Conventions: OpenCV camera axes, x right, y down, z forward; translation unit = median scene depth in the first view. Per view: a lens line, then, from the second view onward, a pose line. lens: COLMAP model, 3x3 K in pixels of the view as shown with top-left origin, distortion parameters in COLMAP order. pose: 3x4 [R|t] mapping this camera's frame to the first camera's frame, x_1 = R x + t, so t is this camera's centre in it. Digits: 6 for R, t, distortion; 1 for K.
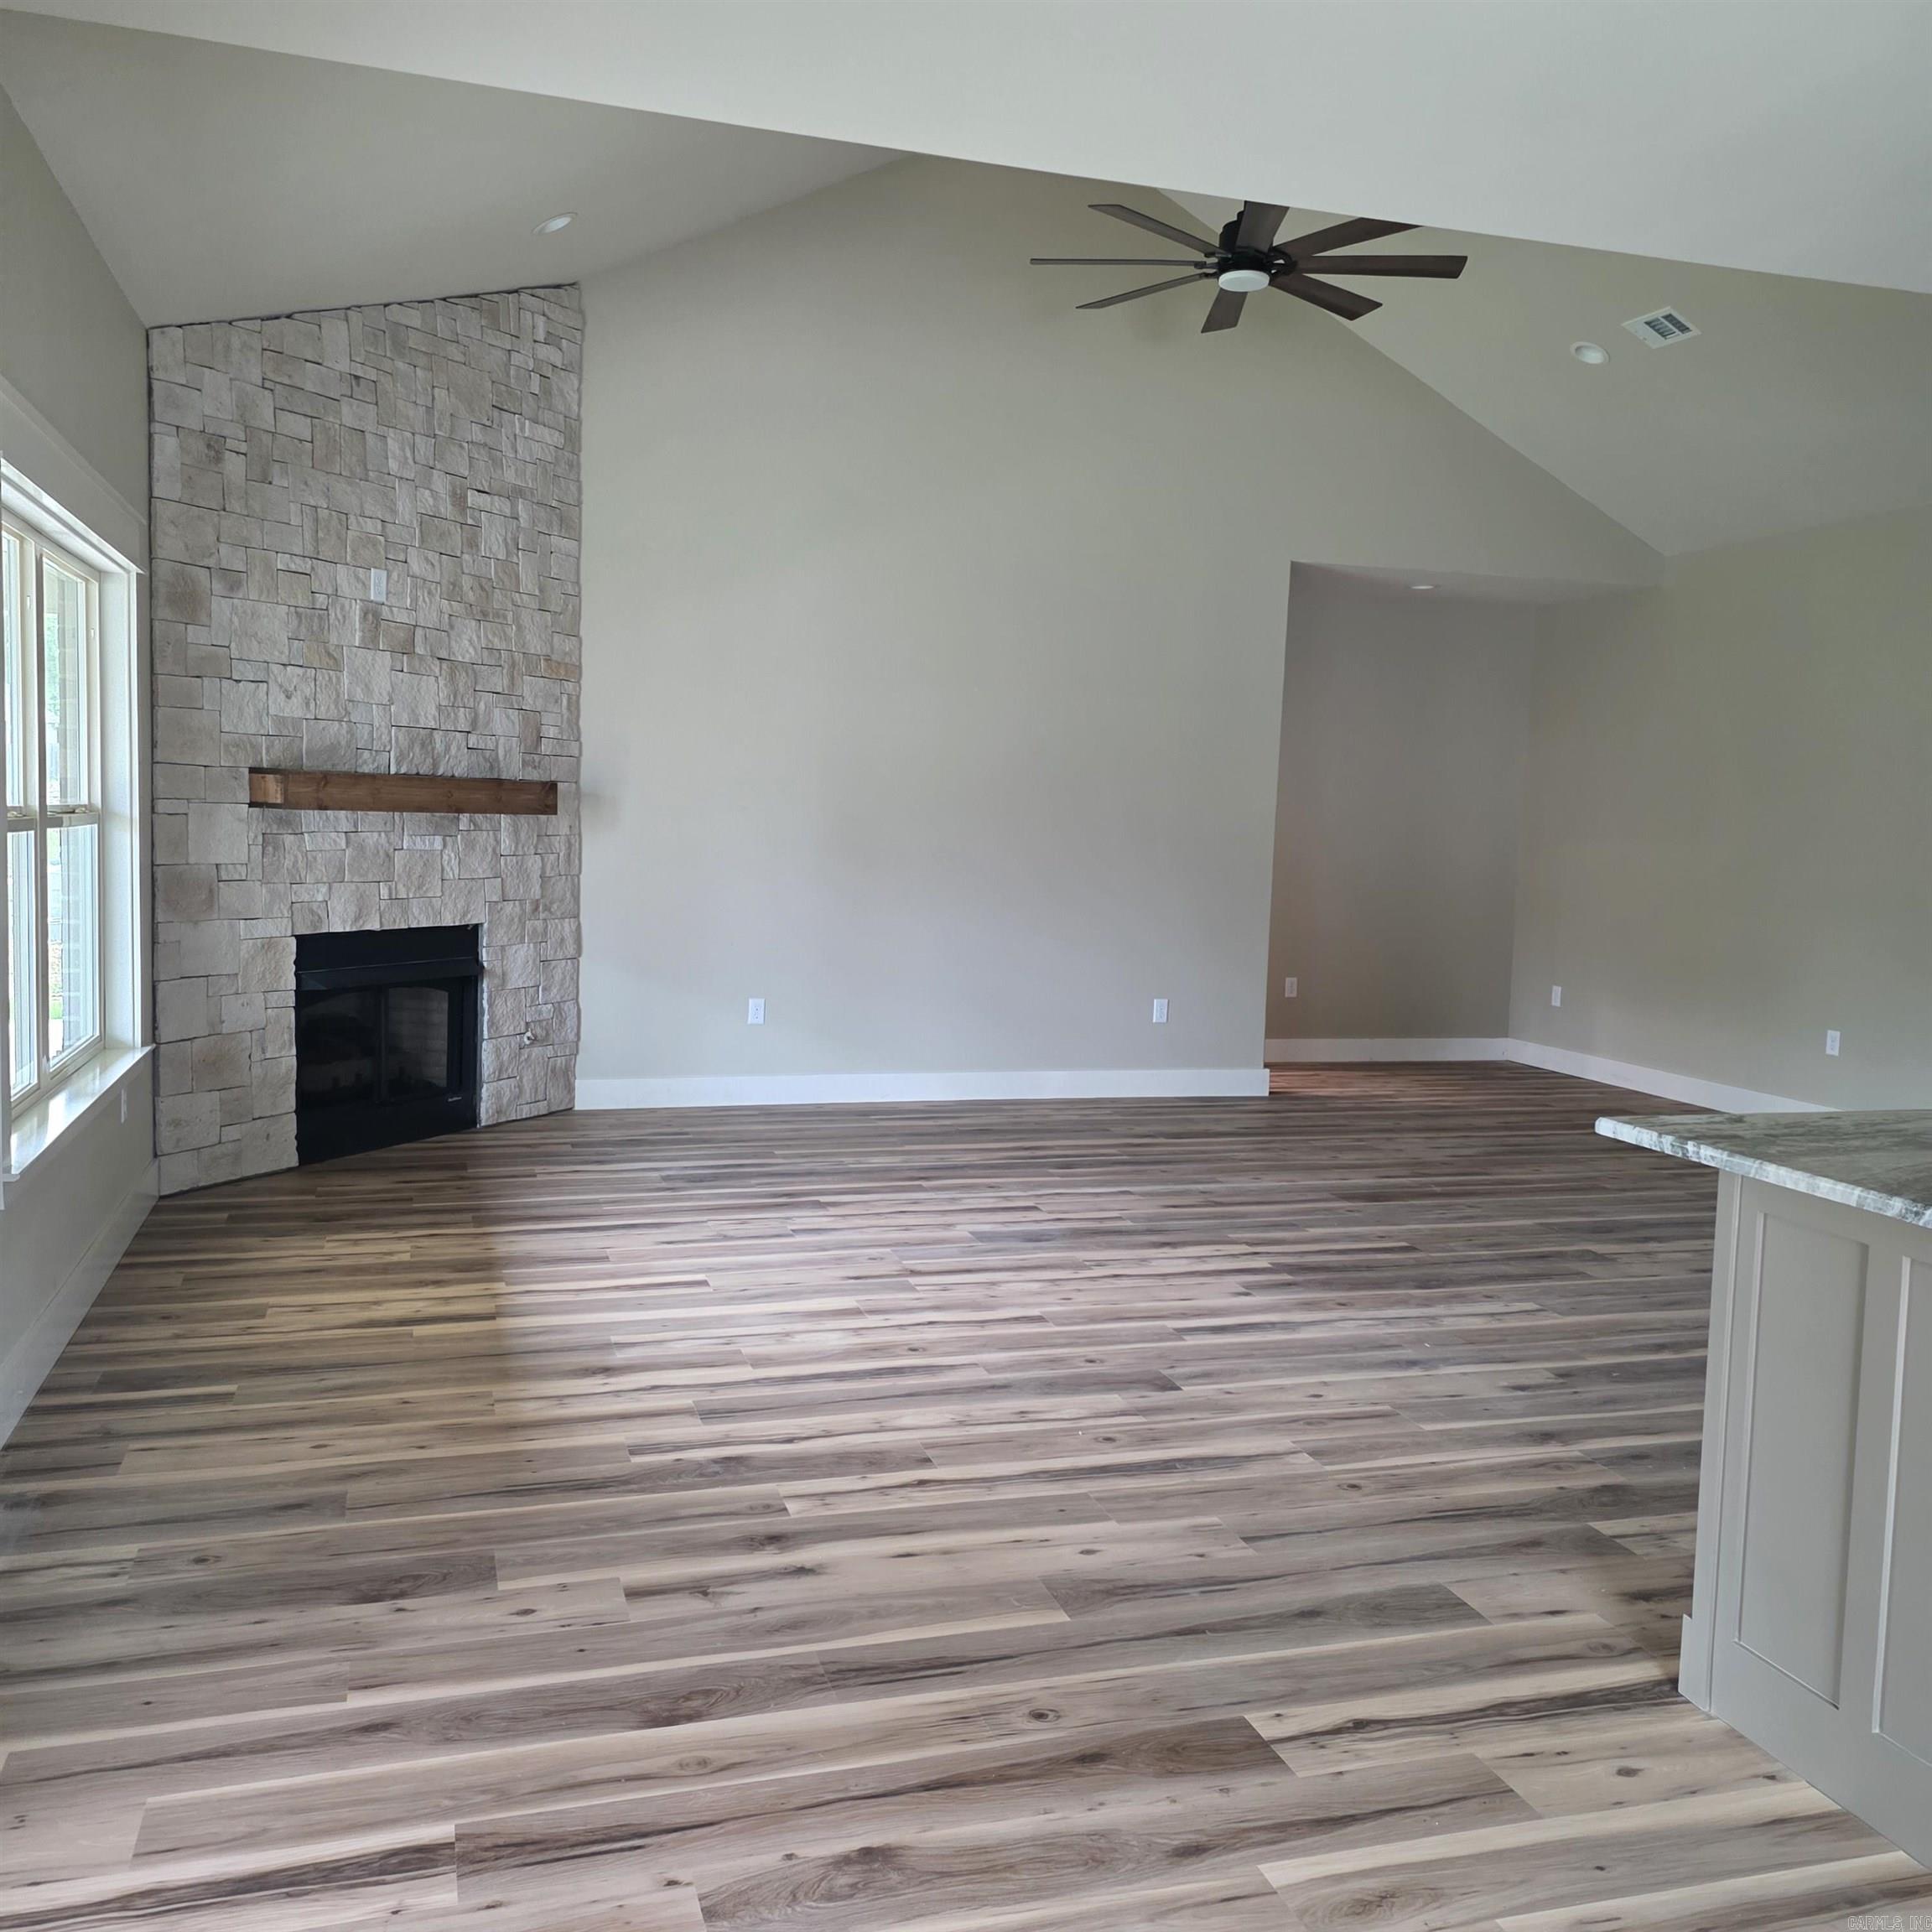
lens RADIAL K [[1682.7, 0, 967.6], [0, 1682.7, 955.5], [0, 0, 1]] dist [0.175464, -0.254051]
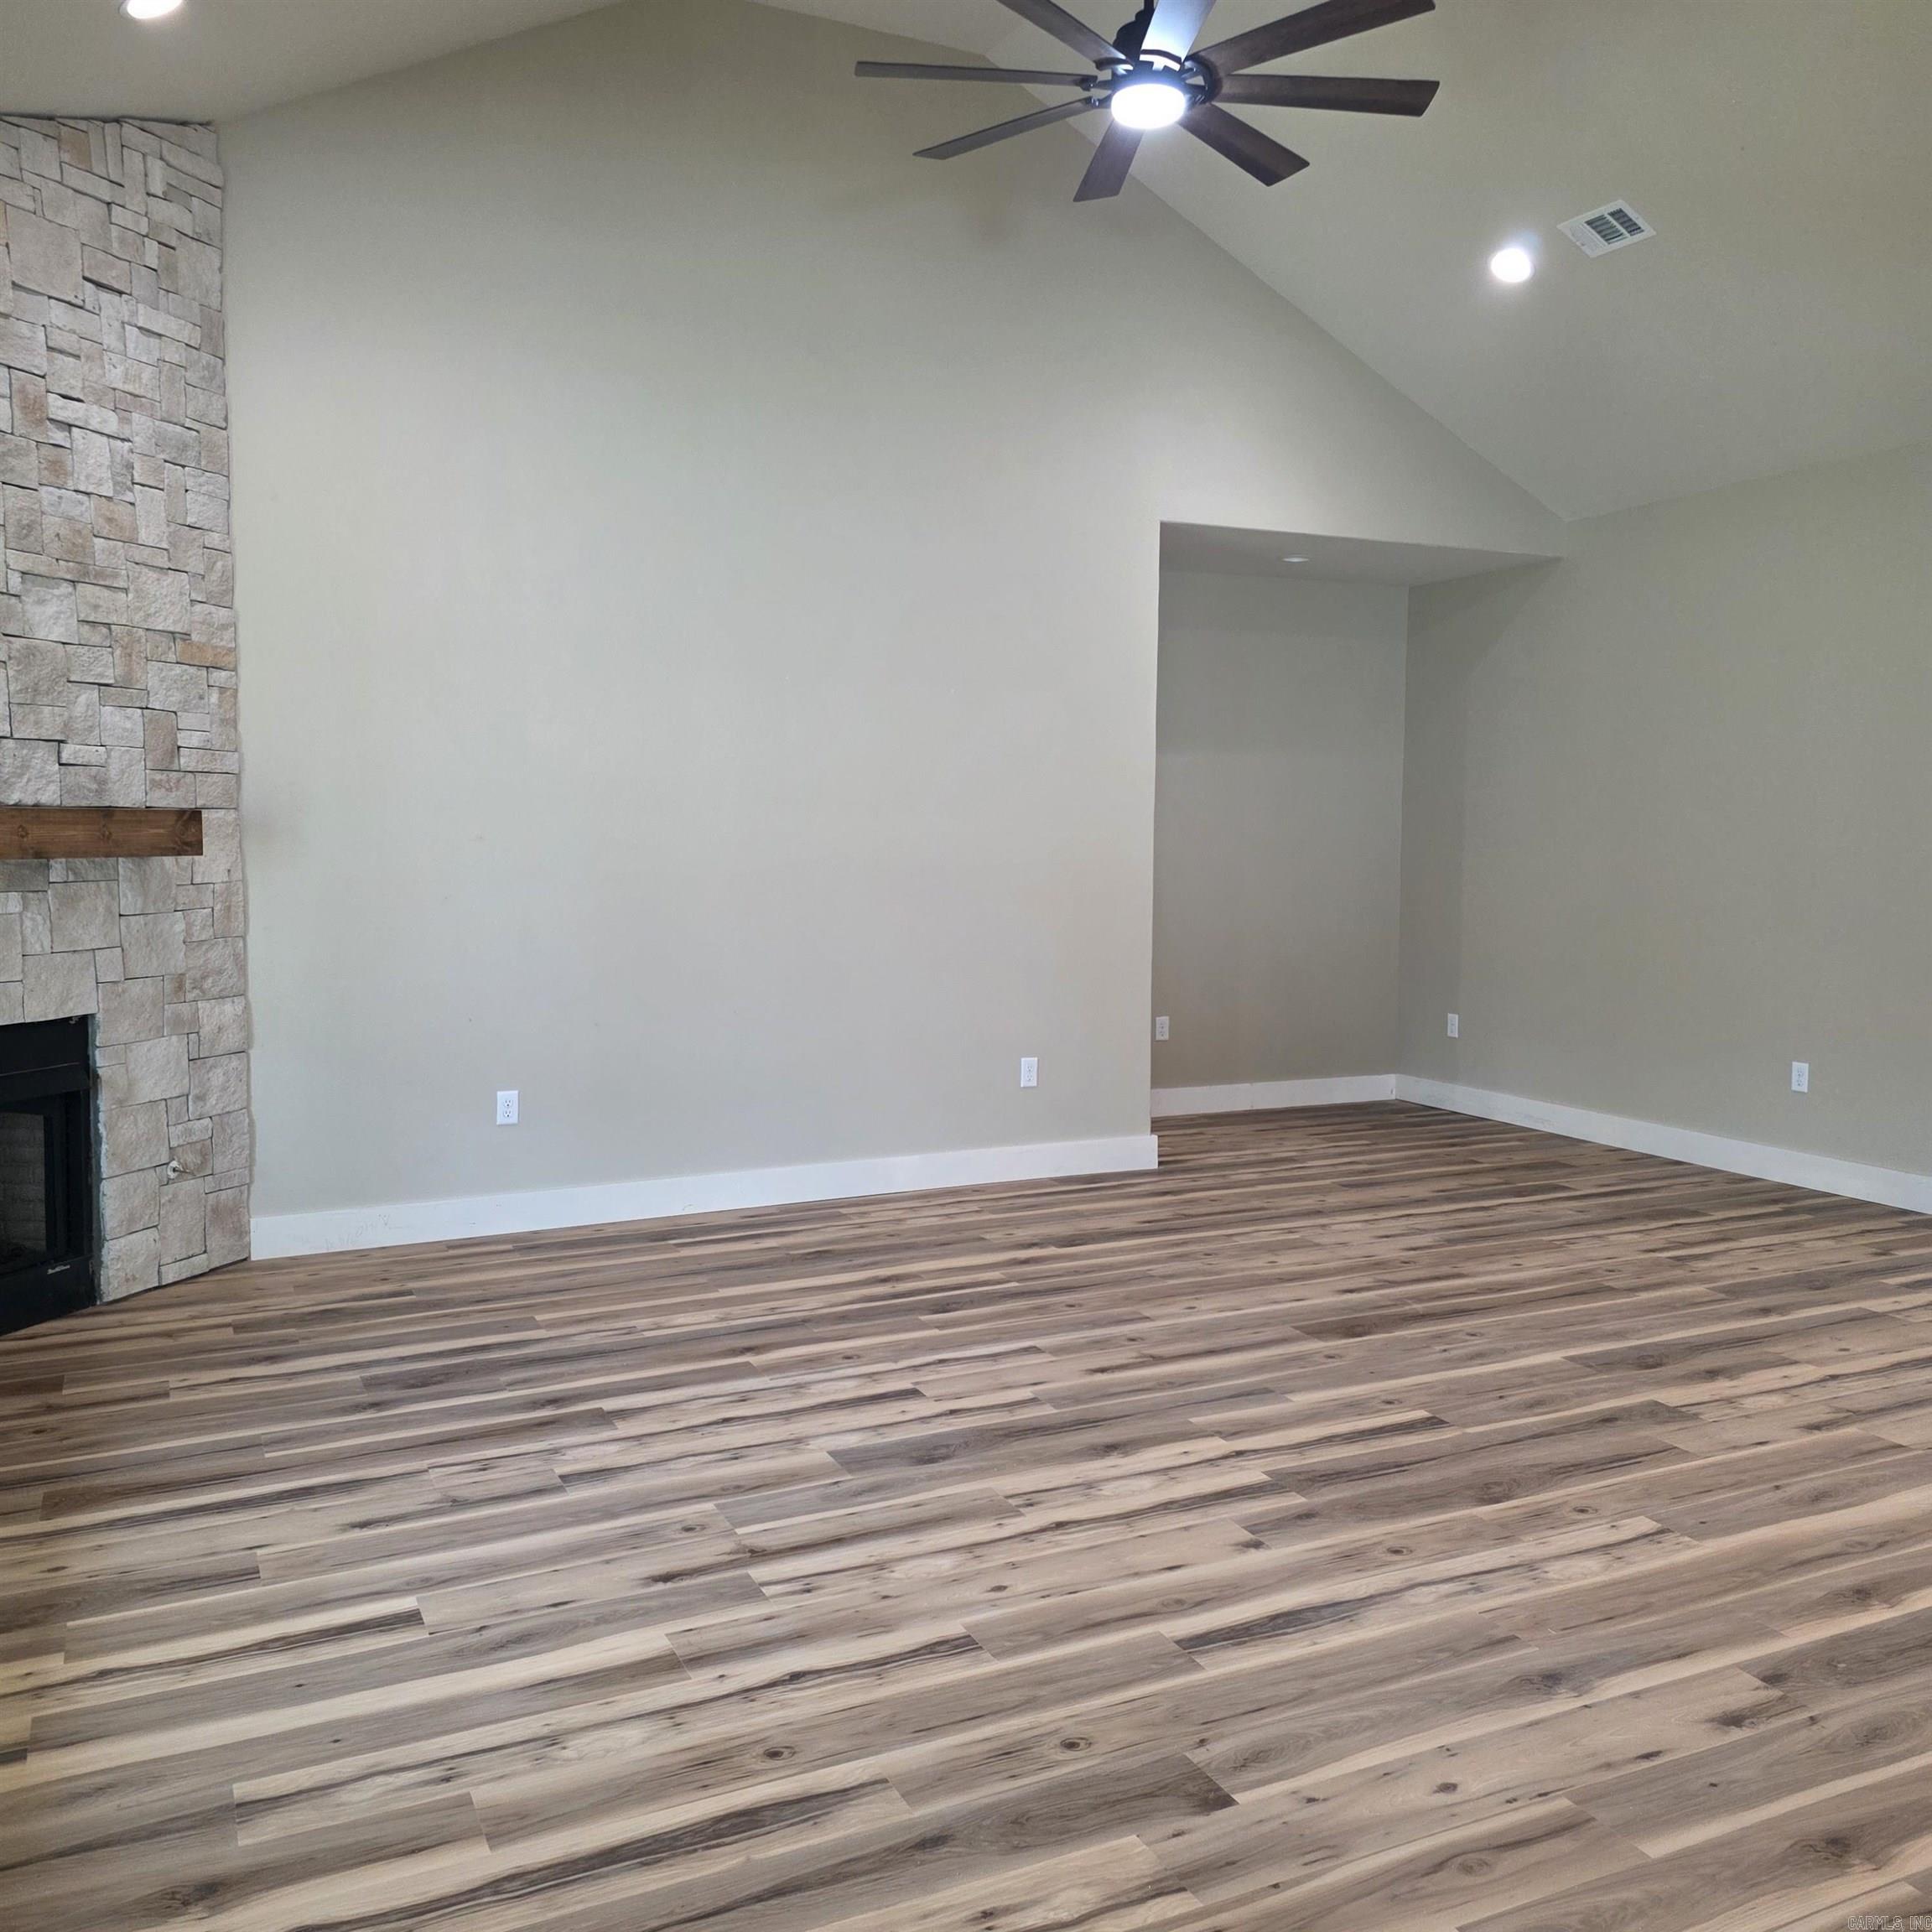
lens RADIAL K [[1685.9, 0, 993.1], [0, 1685.9, 958.5], [0, 0, 1]] dist [0.096380, -0.118687]
pose [[0.988961, -0.037630, 0.143320, -0.022312], [0.038475, 0.999255, -0.003128, -0.028530], [-0.143095, 0.008607, 0.989671, 0.284394]]
